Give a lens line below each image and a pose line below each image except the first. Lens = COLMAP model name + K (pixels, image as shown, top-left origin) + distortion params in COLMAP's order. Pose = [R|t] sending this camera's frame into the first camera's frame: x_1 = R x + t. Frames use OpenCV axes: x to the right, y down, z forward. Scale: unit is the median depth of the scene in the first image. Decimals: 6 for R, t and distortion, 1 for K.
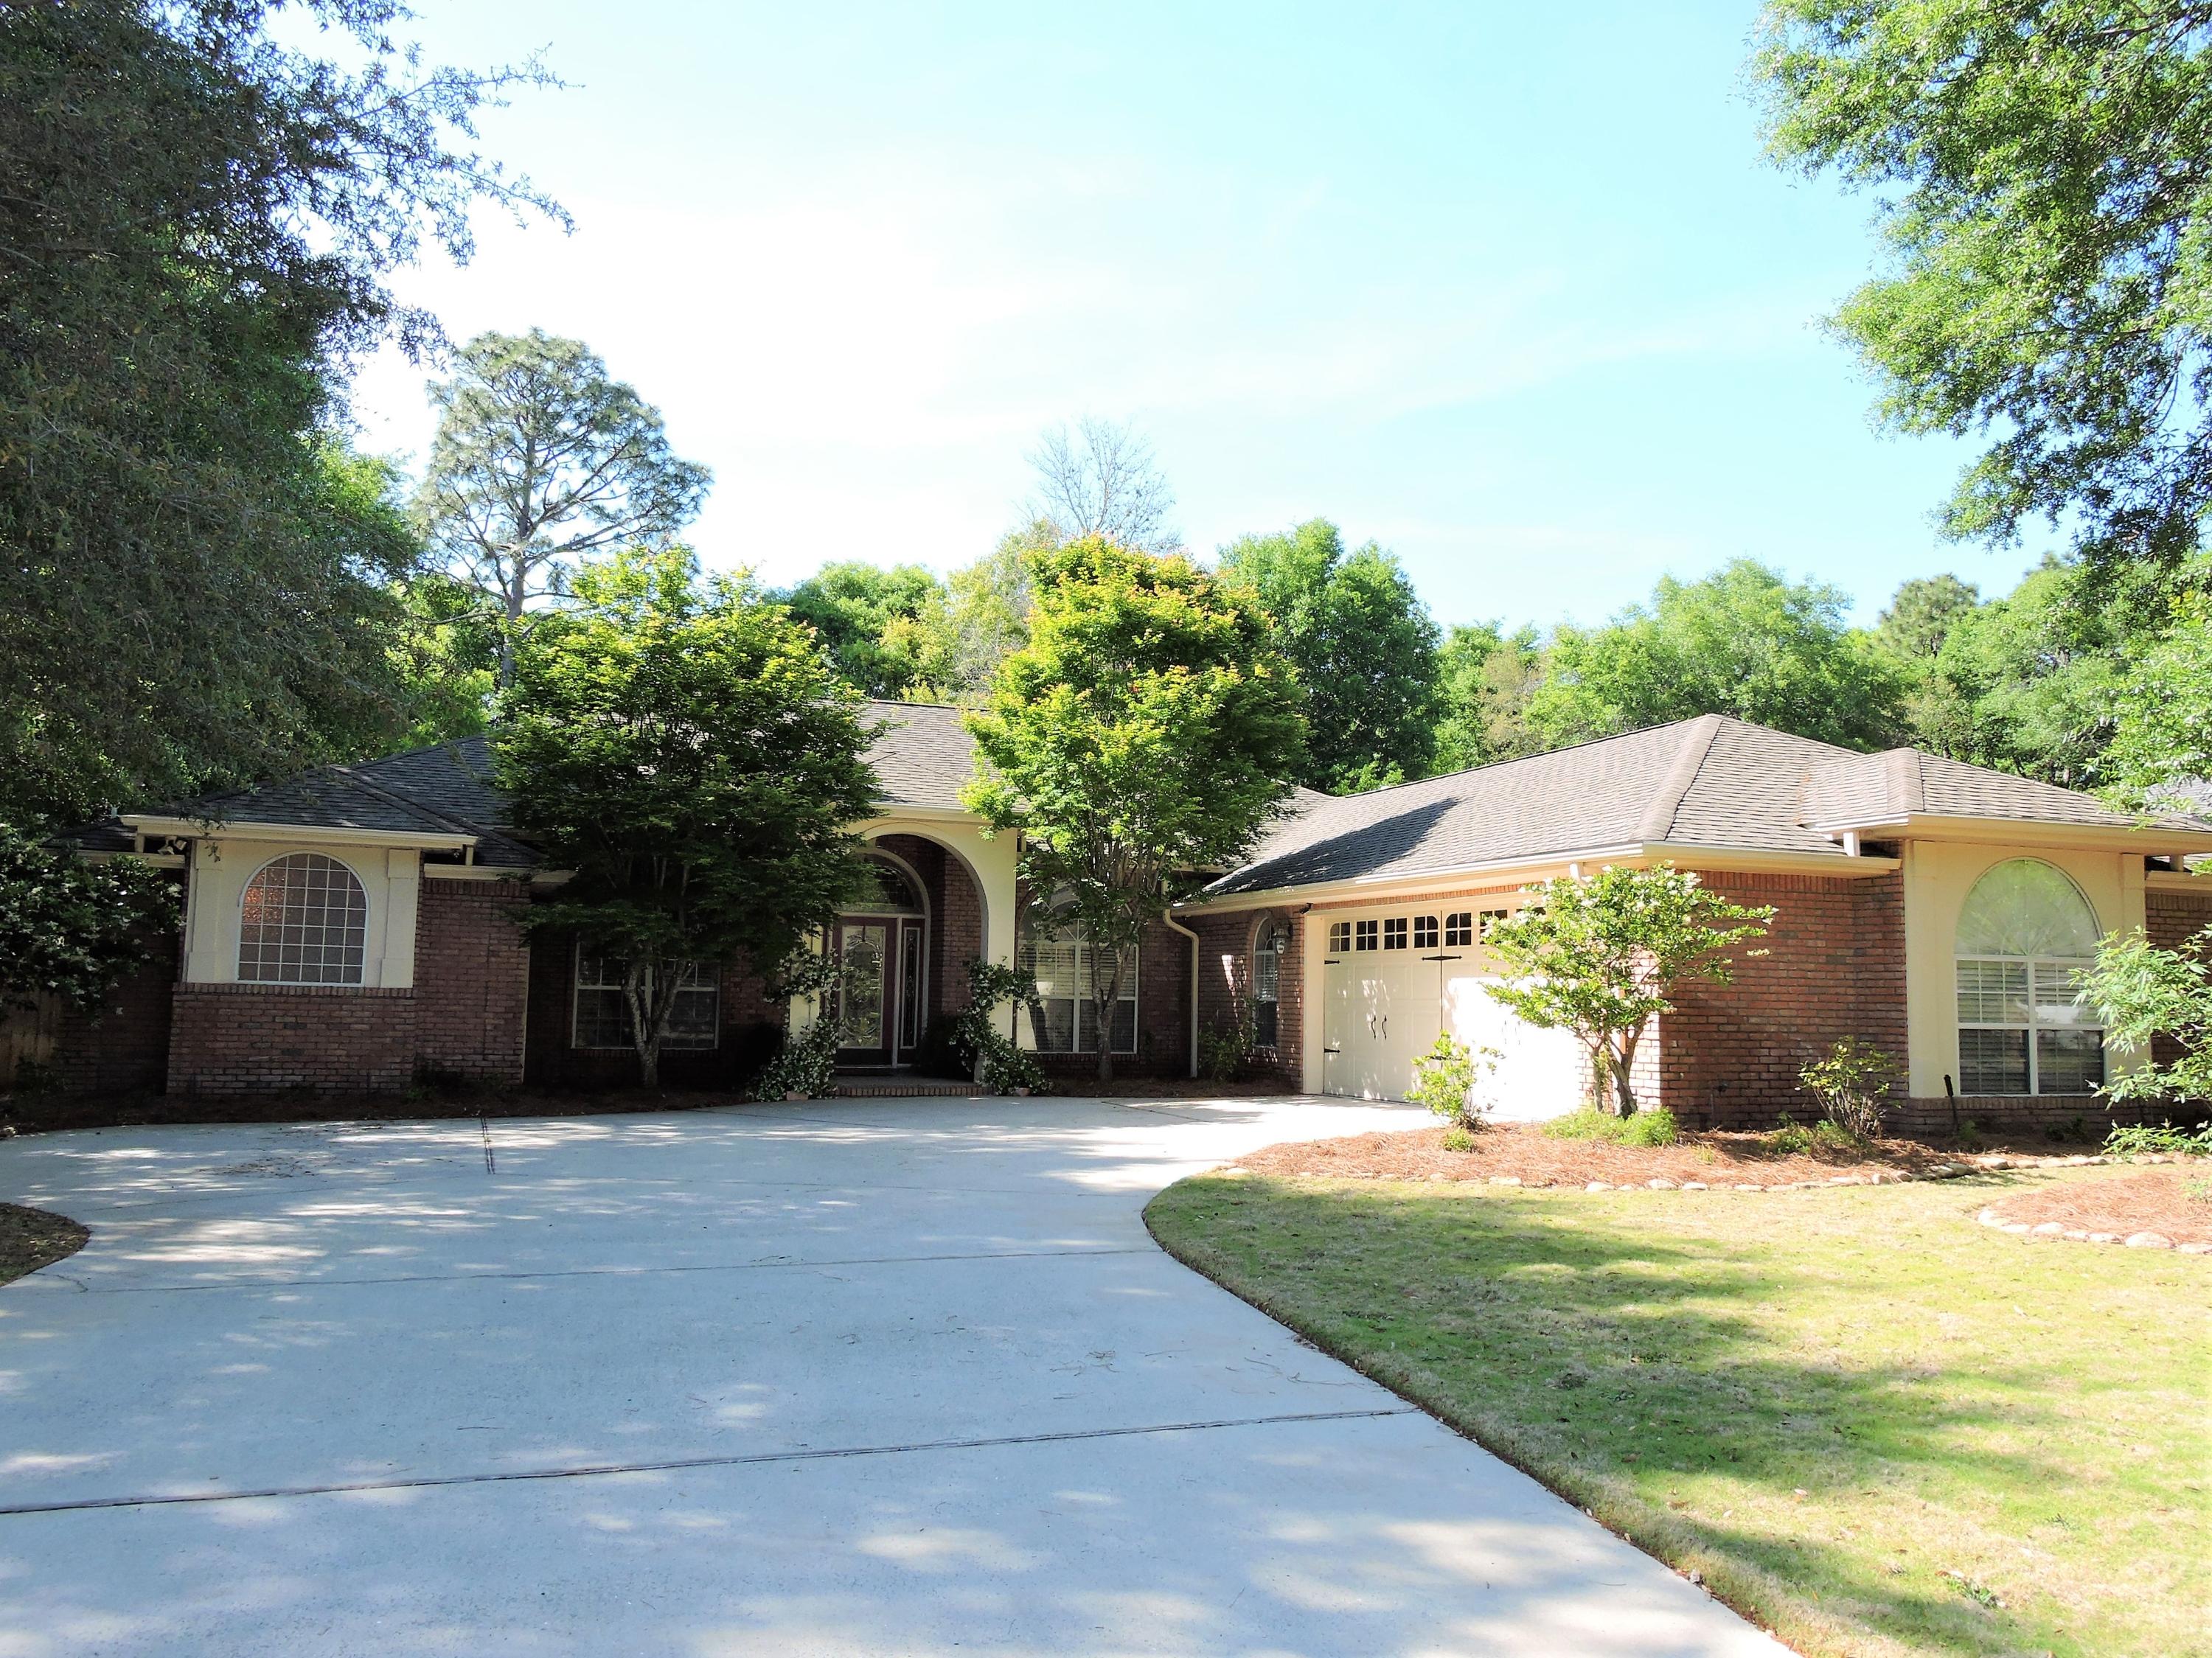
lens RADIAL K [[1573.2, 0, 1103.0], [0, 1573.2, 865.8], [0, 0, 1]] dist [0.003610, -0.000718]
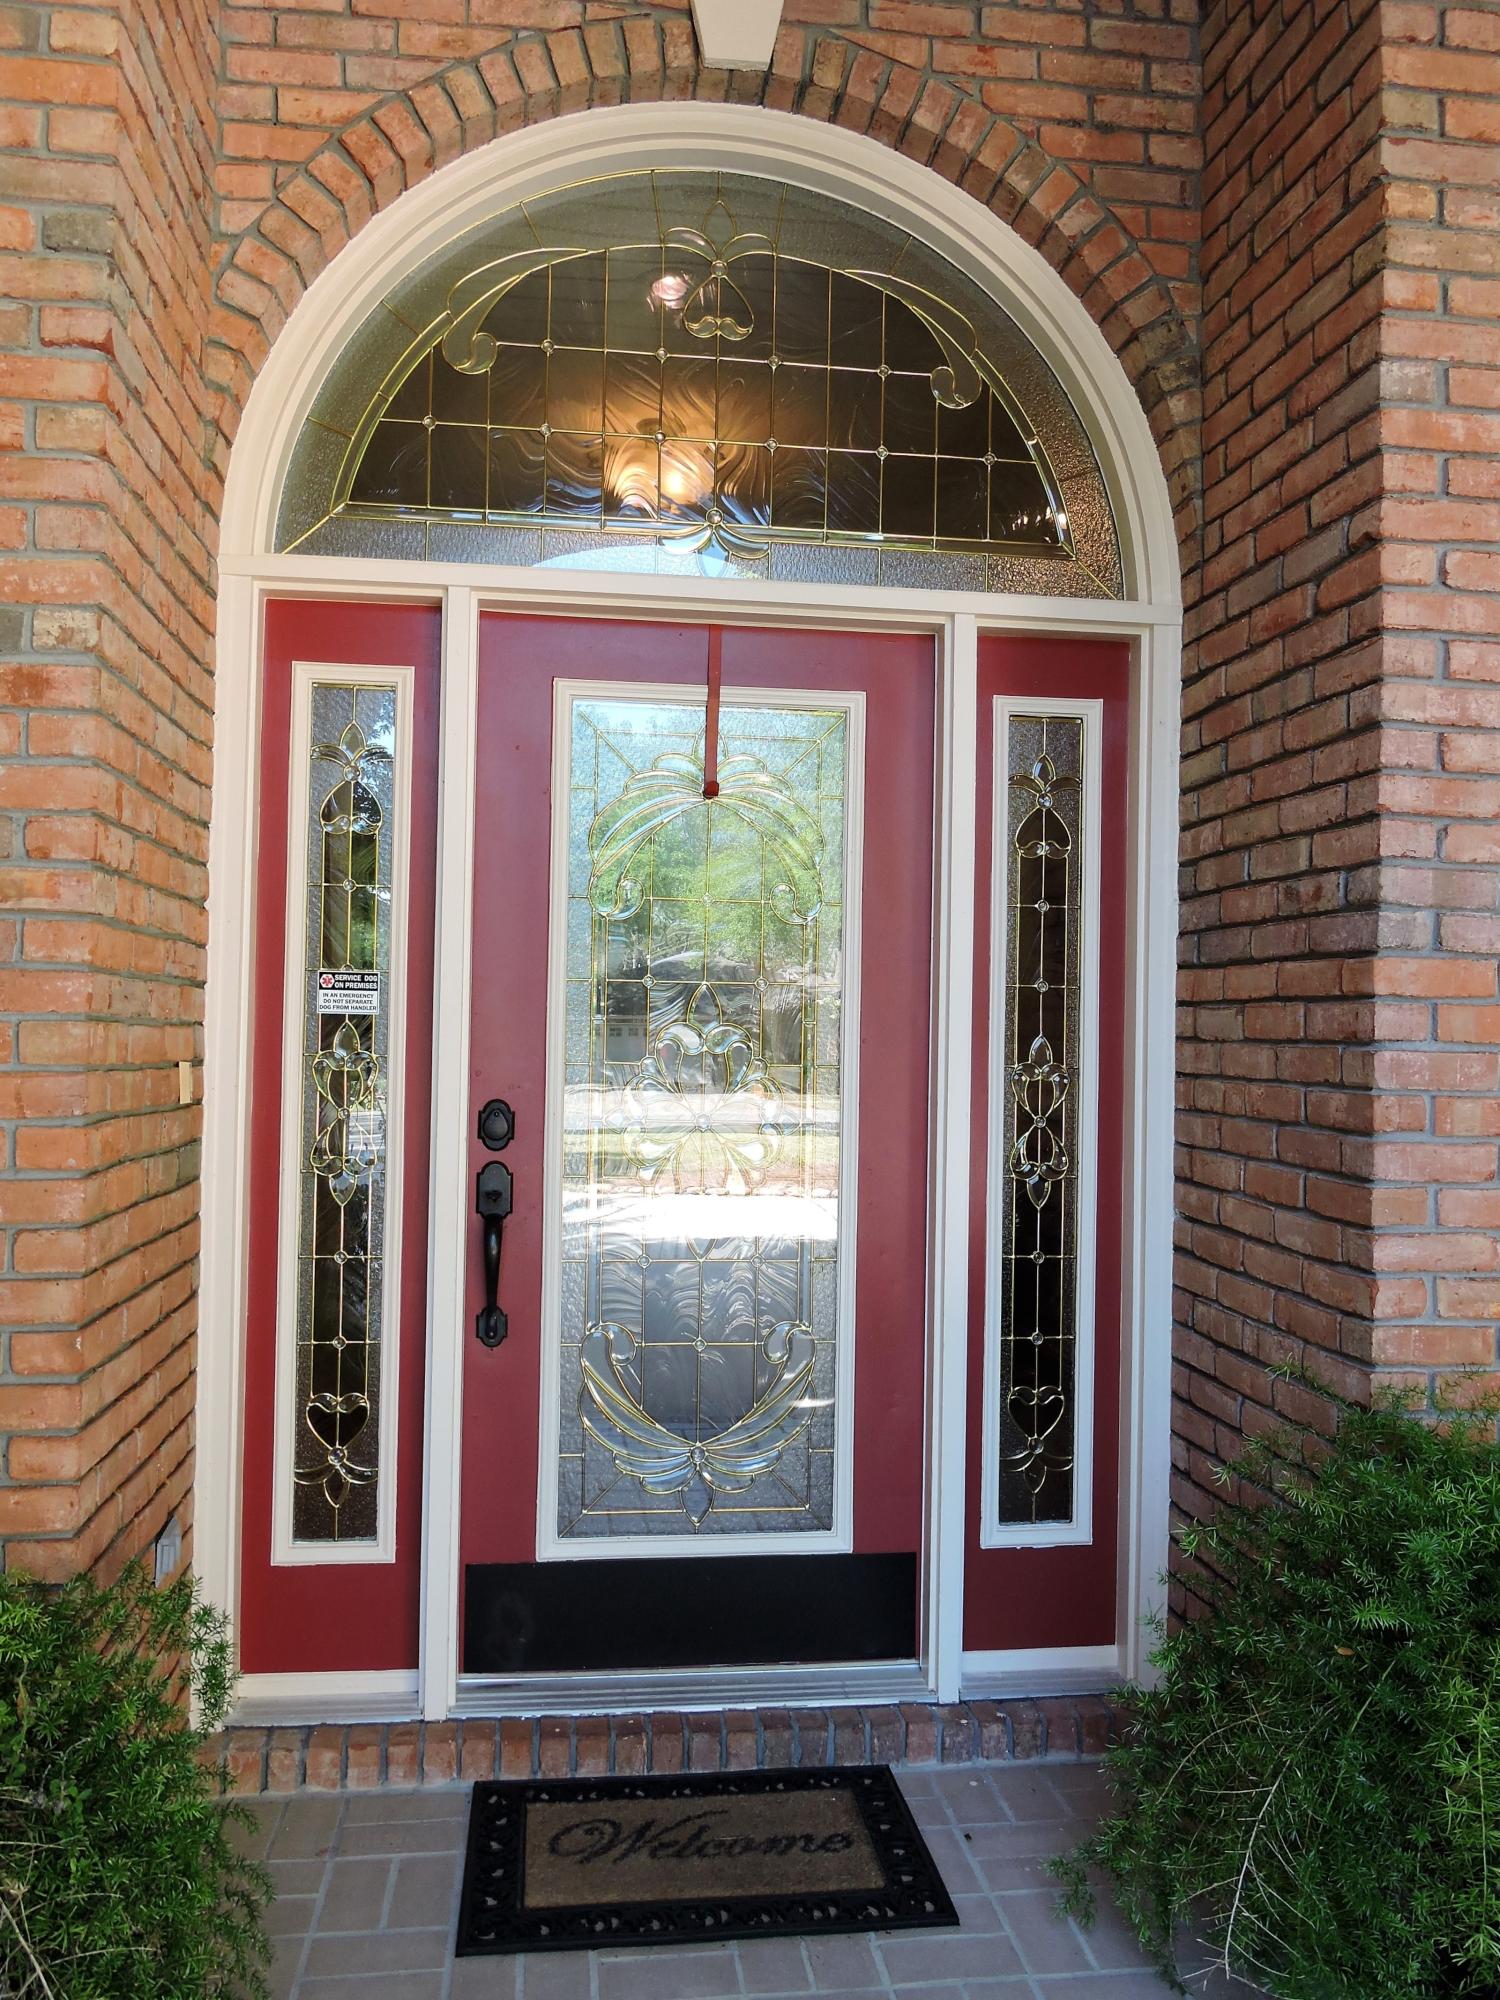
lens RADIAL K [[1458.1, 0, 750.0], [0, 1458.1, 1000.0], [0, 0, 1]] dist [0.008256, -0.004141]
pose [[0.974596, -0.009832, -0.223754, -0.140290], [0.024394, 0.997752, 0.062410, 0.068493], [0.222638, -0.066282, 0.972645, 1.024186]]
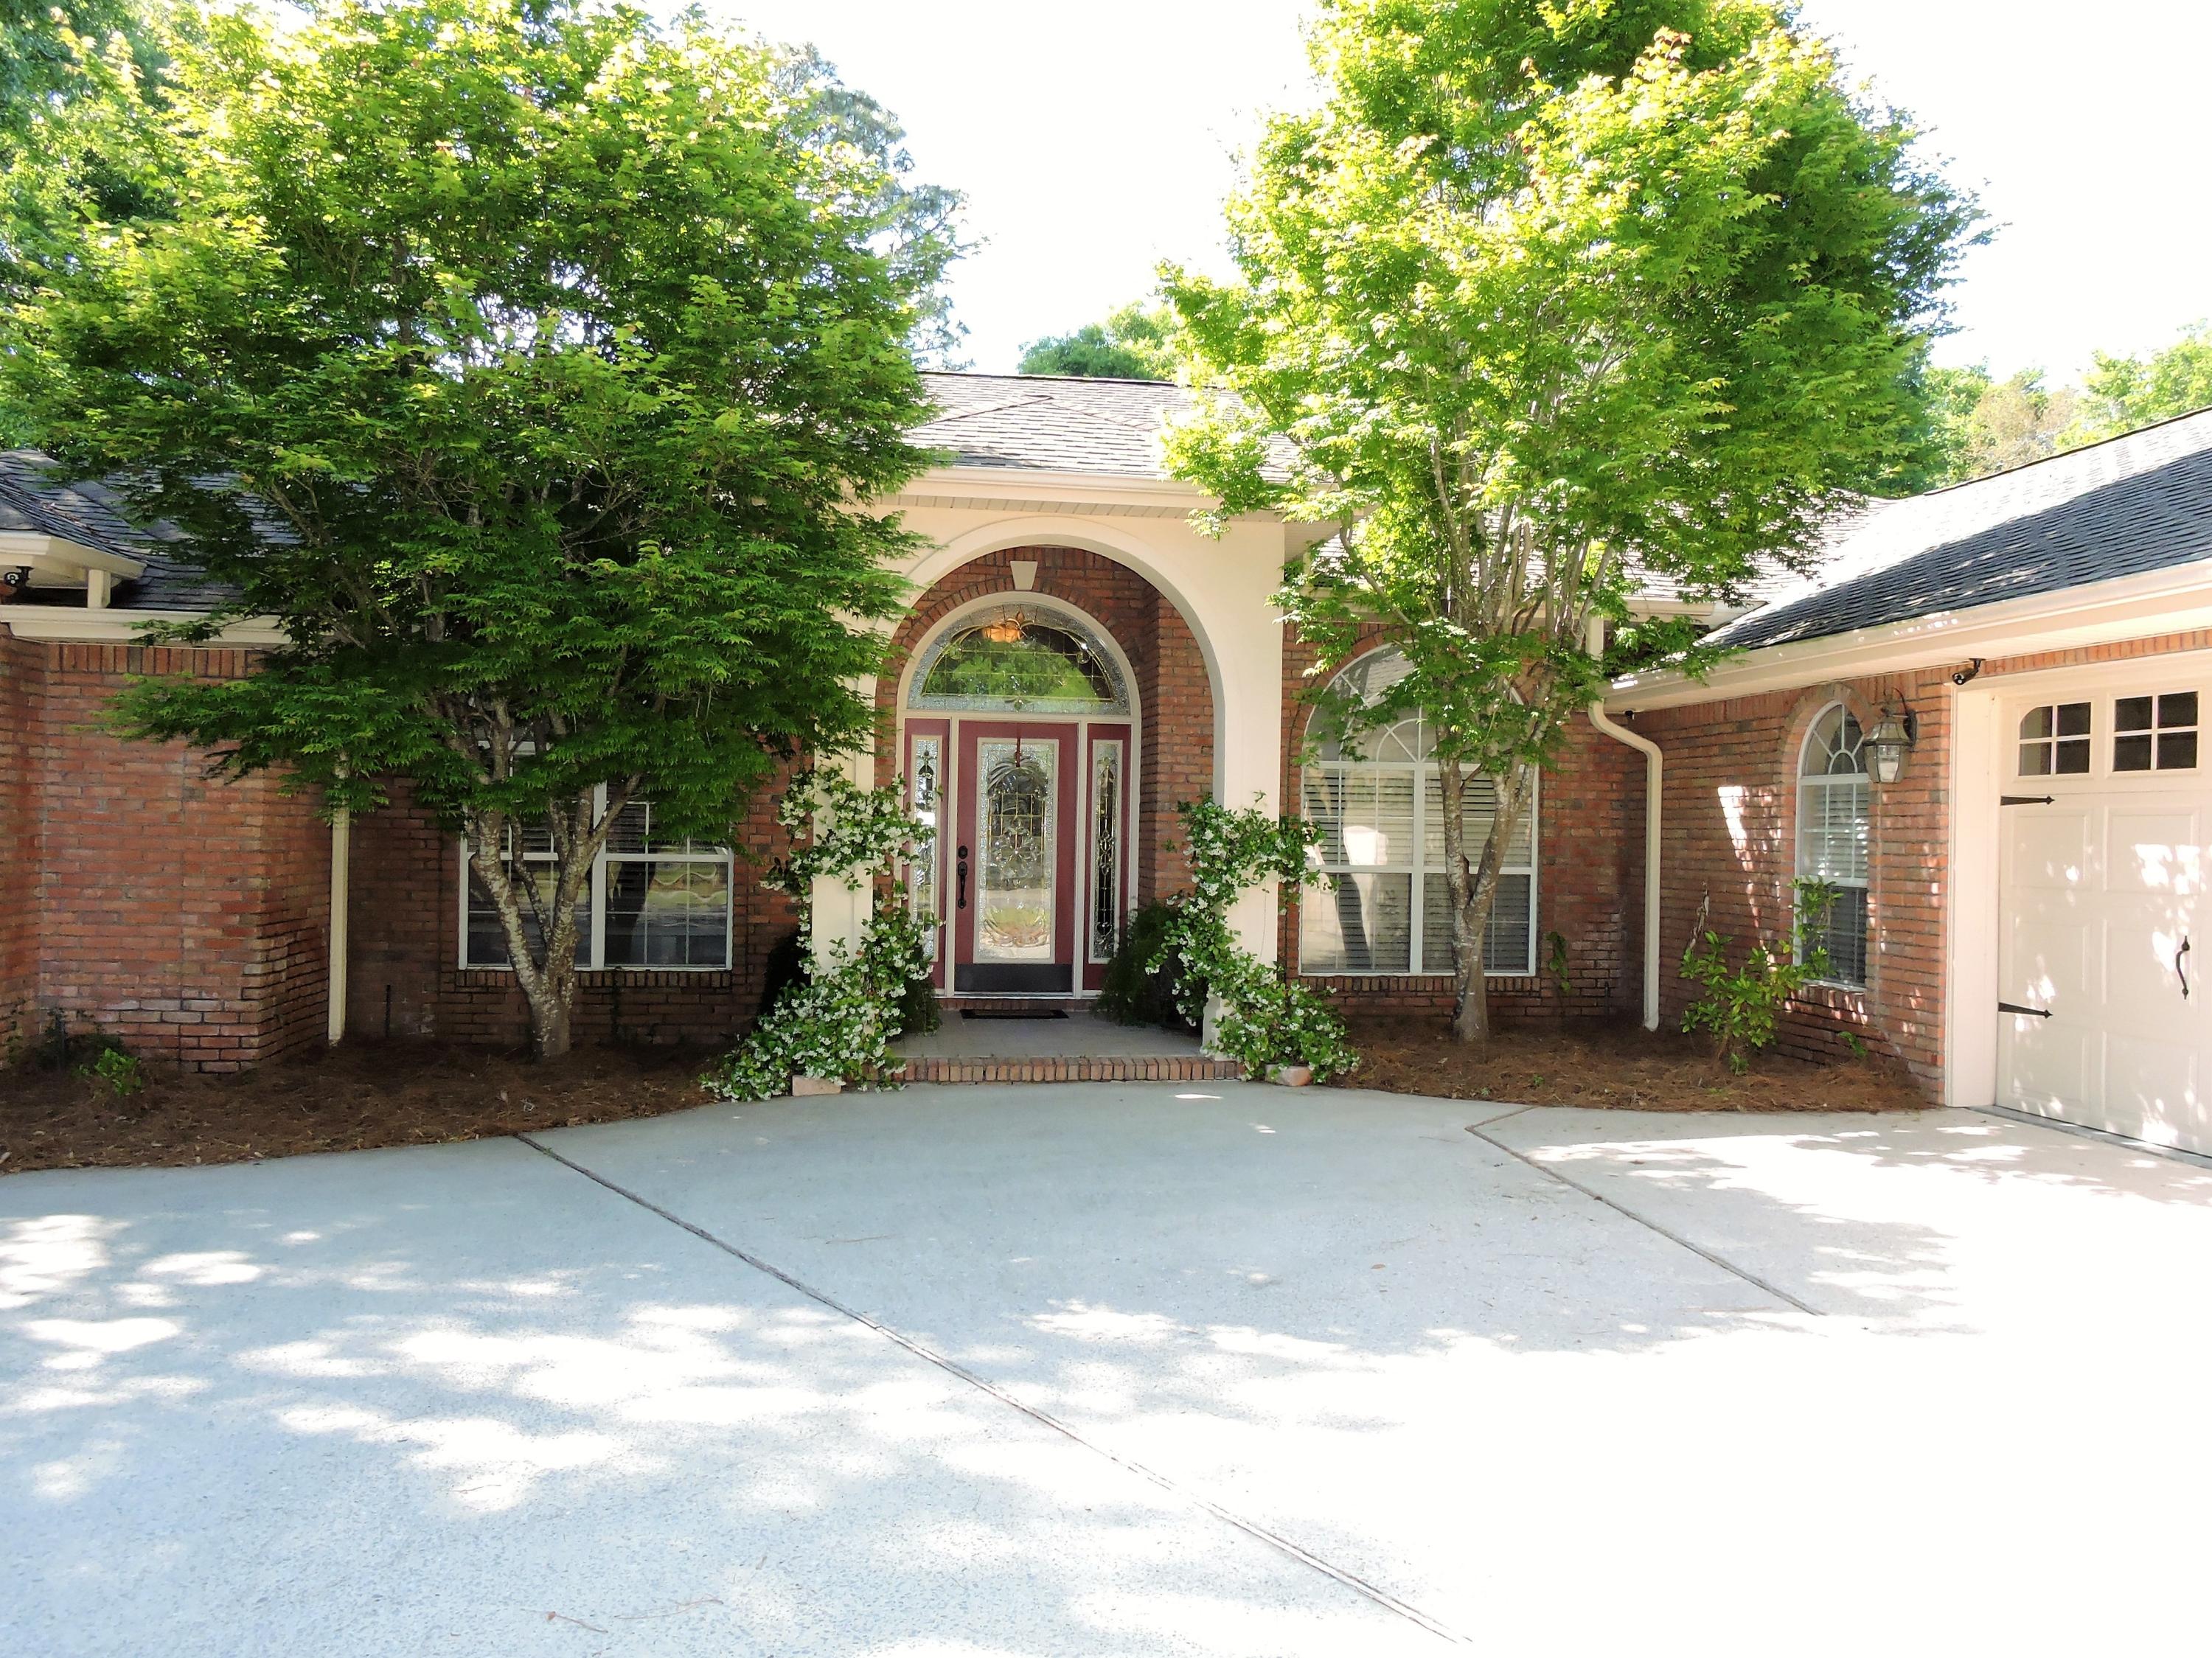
lens RADIAL K [[1612.5, 0, 1118.4], [0, 1612.5, 824.9], [0, 0, 1]] dist [0.008256, -0.004141]
pose [[0.976964, -0.003415, -0.213377, 0.000863], [0.019819, 0.997003, 0.074785, 0.031709], [0.212482, -0.077292, 0.974103, 0.543816]]
